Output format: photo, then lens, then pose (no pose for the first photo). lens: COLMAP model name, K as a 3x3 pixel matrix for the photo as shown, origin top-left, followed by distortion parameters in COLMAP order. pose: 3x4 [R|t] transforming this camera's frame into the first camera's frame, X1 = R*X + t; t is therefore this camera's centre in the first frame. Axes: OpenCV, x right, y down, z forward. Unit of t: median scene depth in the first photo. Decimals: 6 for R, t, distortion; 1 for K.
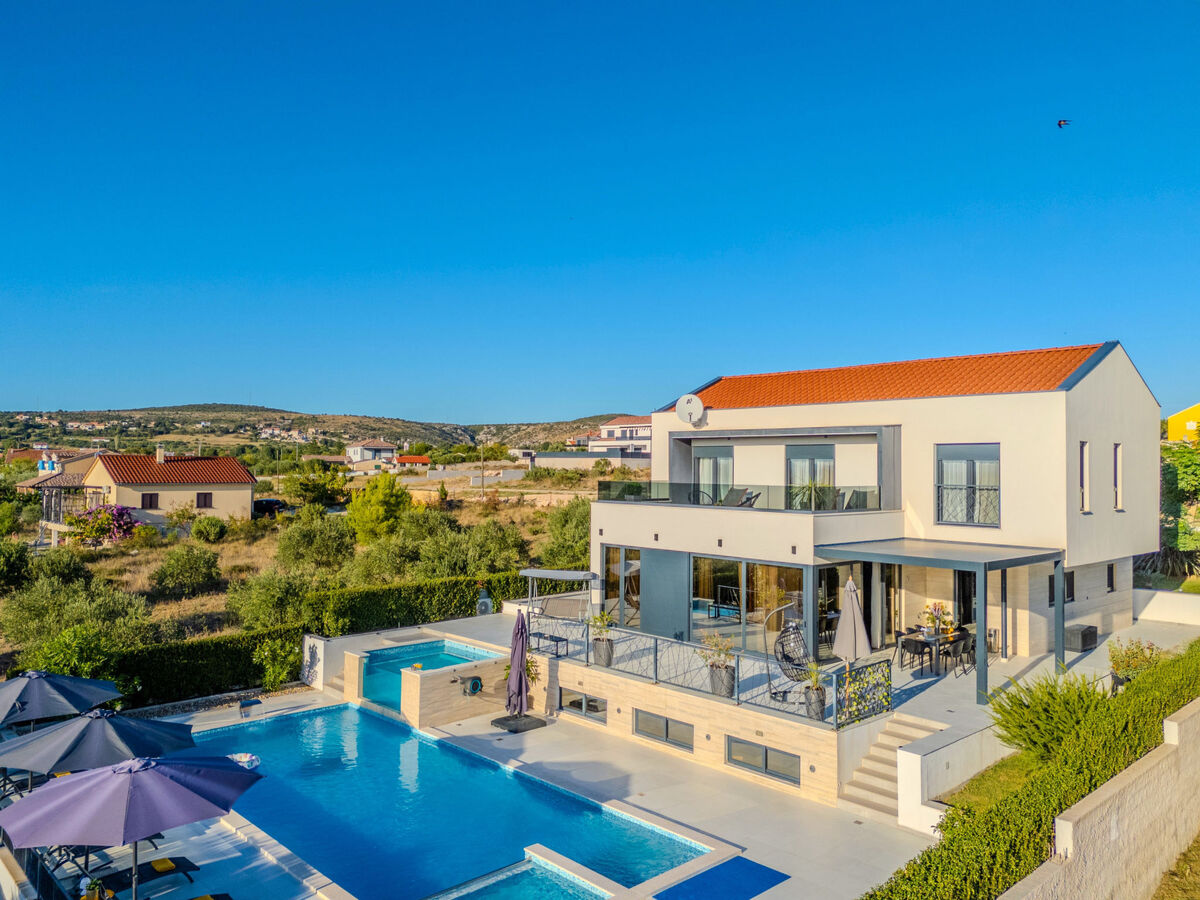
lens RADIAL K [[889.8, 0, 601.4], [0, 889.8, 441.5], [0, 0, 1]] dist [0.055265, -0.048871]
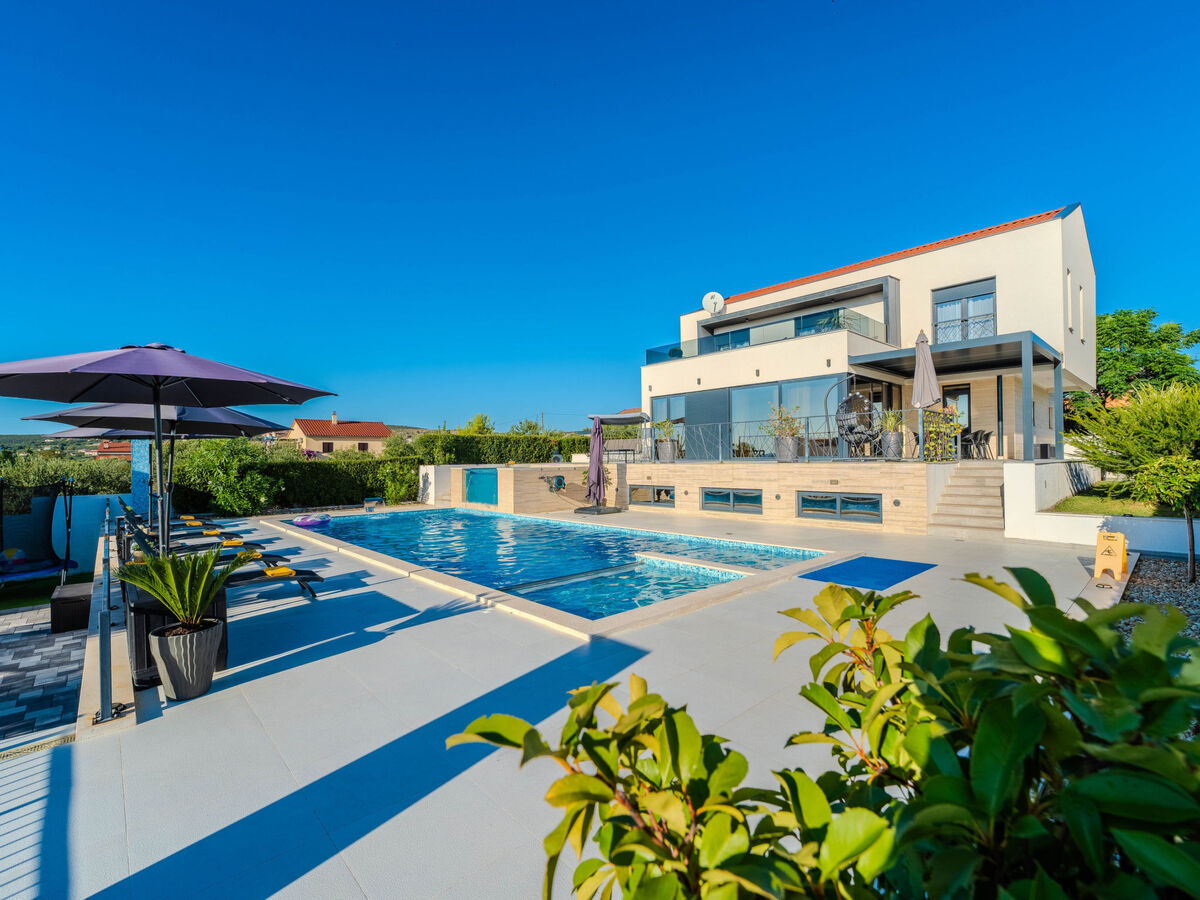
lens RADIAL K [[528.3, 0, 599.7], [0, 528.3, 461.8], [0, 0, 1]] dist [-0.003526, 0.000169]
pose [[0.999800, -0.015442, -0.012681, -0.071035], [0.015655, 0.999734, 0.016913, 0.213324], [0.012416, -0.017108, 0.999777, 0.272938]]
